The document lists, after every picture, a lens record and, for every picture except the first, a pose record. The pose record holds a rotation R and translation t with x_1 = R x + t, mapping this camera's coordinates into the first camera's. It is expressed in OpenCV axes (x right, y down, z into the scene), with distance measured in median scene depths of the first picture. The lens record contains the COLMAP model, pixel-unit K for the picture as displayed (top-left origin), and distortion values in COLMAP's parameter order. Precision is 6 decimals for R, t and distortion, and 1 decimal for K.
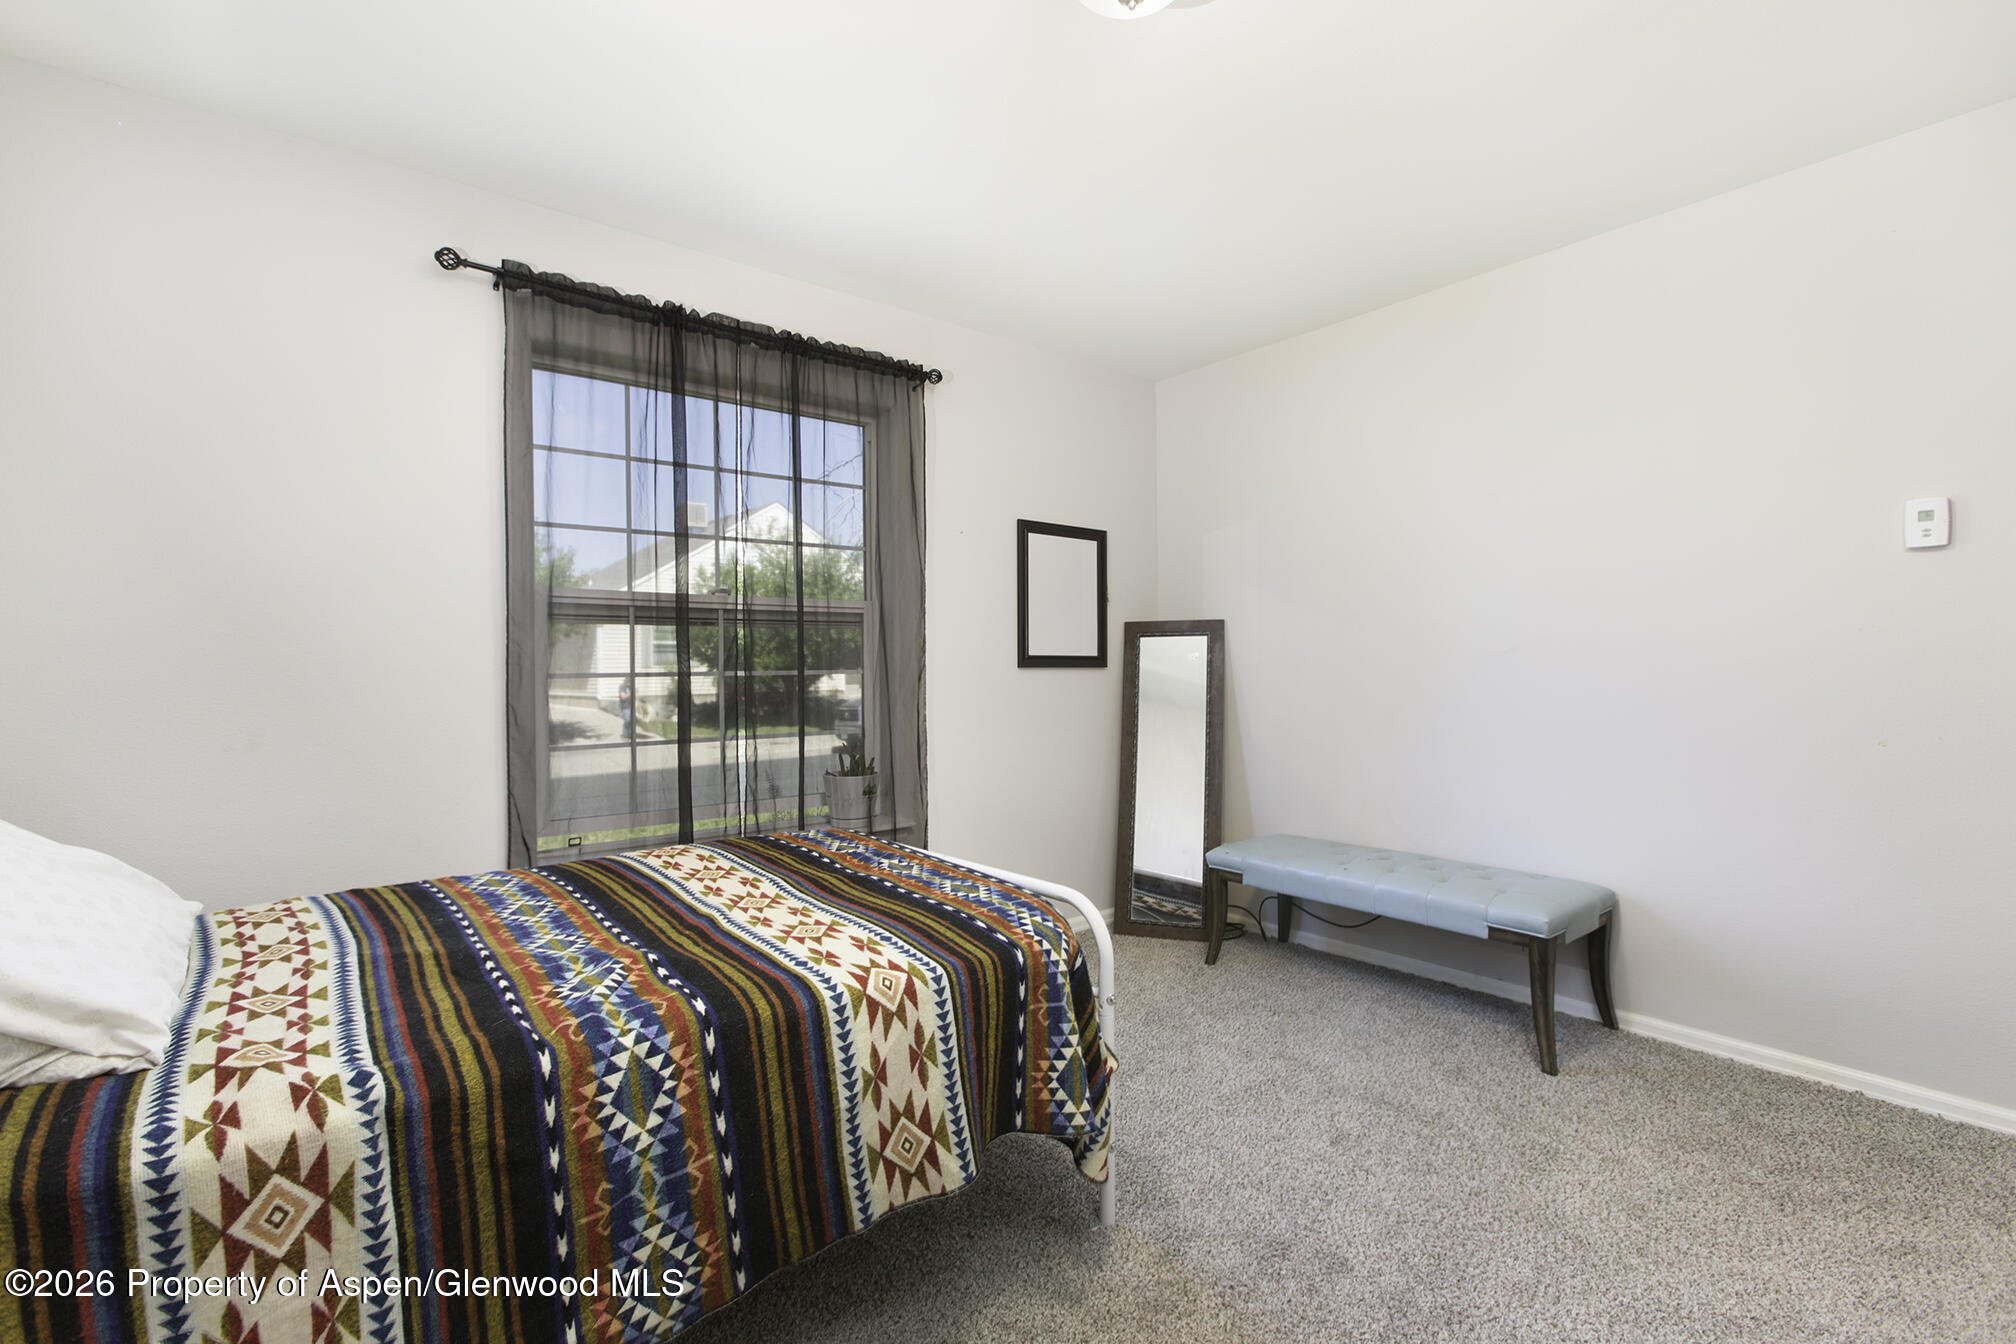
lens RADIAL K [[899.5, 0, 1009.6], [0, 899.5, 666.8], [0, 0, 1]] dist [-0.003723, -0.001463]
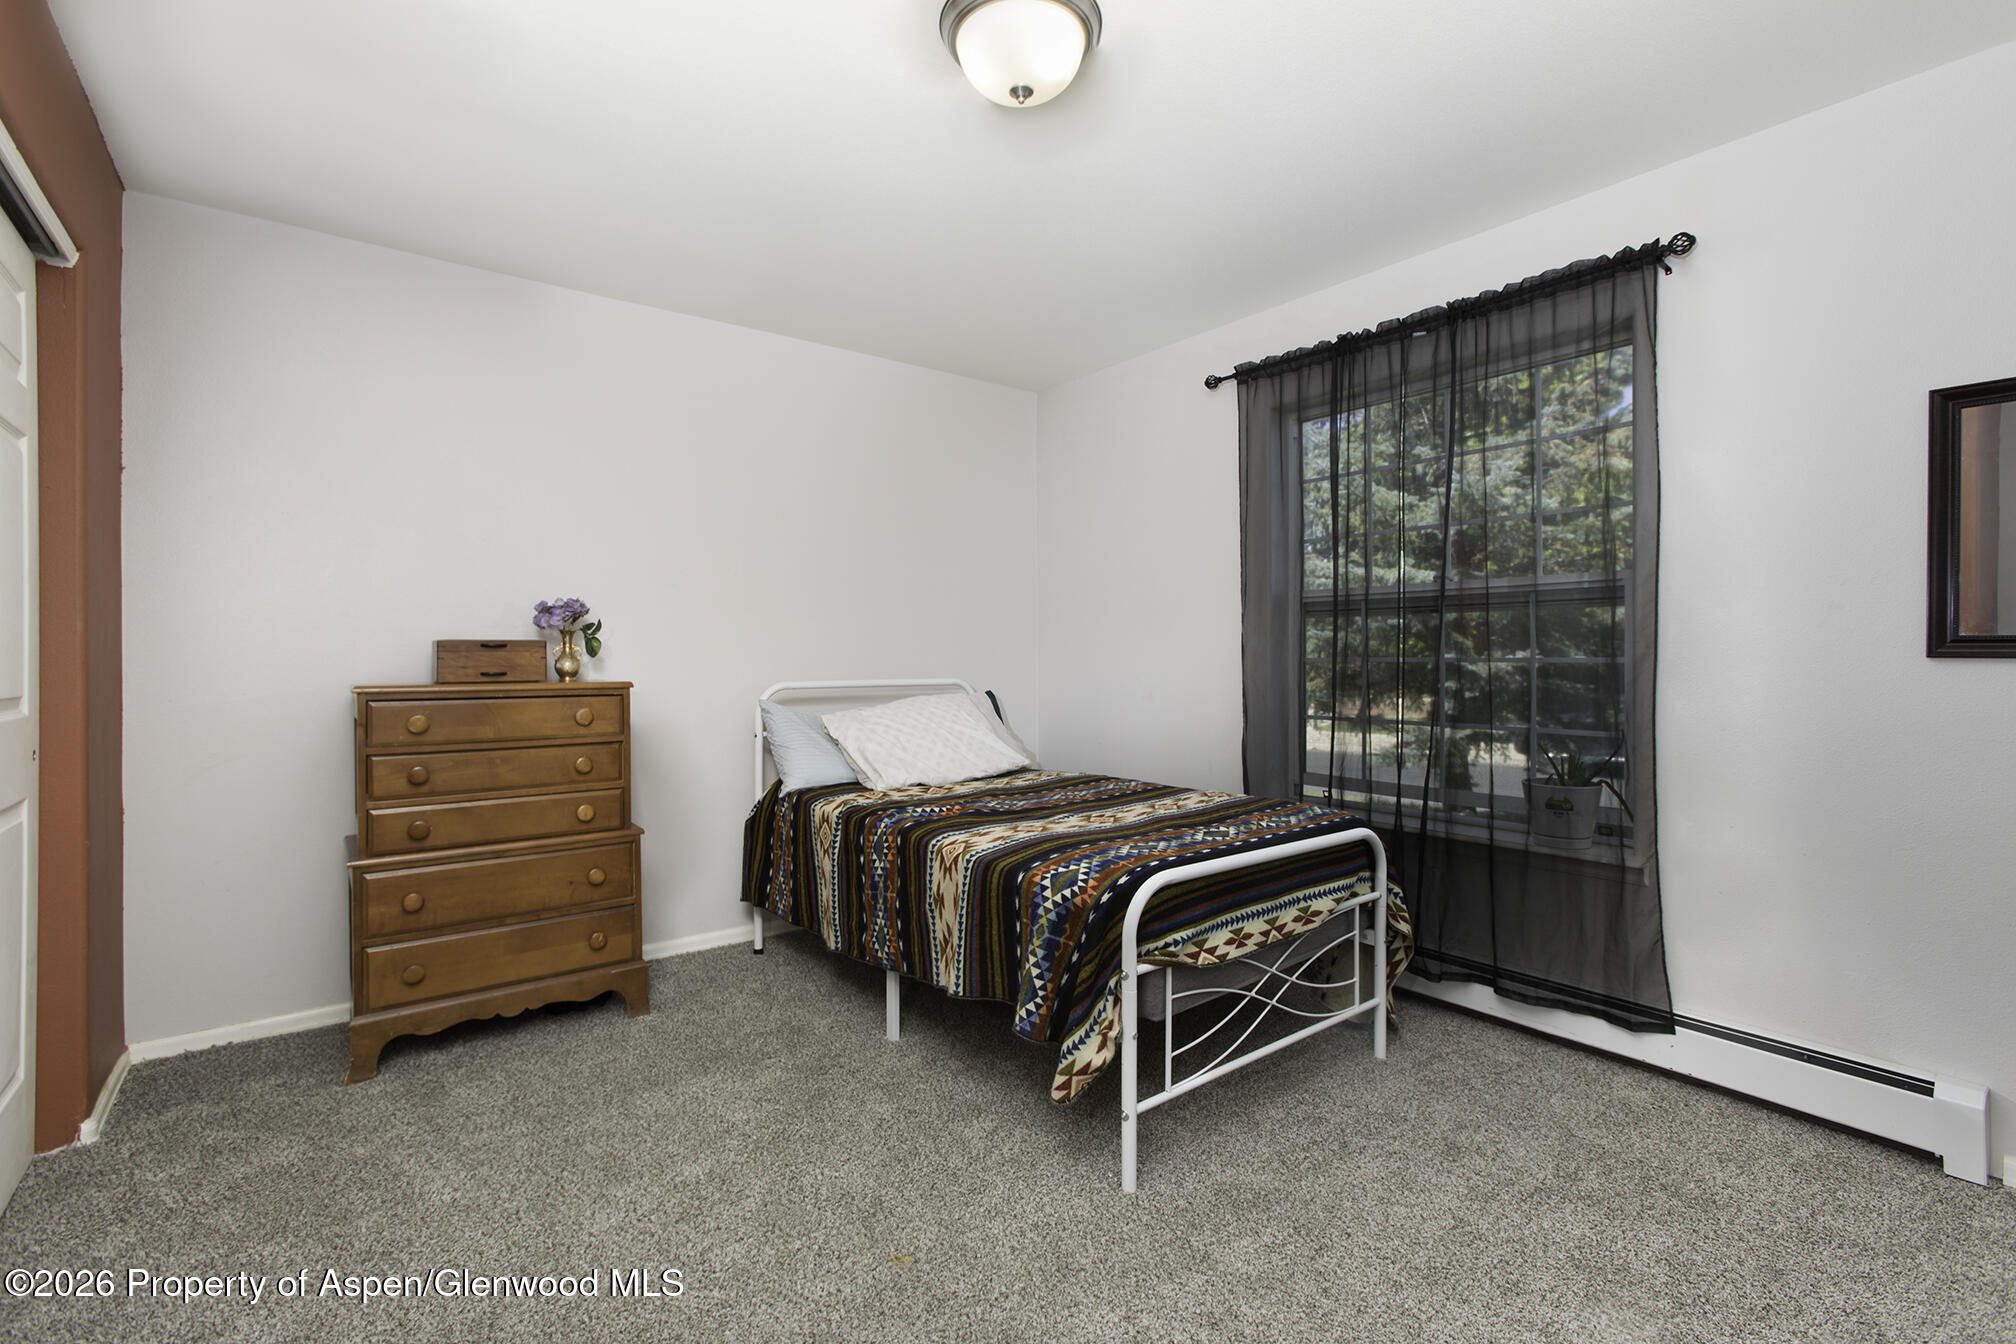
lens RADIAL K [[899.5, 0, 1009.6], [0, 899.5, 666.8], [0, 0, 1]] dist [-0.003723, -0.001463]
pose [[-0.017848, 0.017354, -0.999690, 0.882113], [-0.000599, 0.999849, 0.017368, -0.003938], [0.999841, 0.000909, -0.017835, 0.675926]]
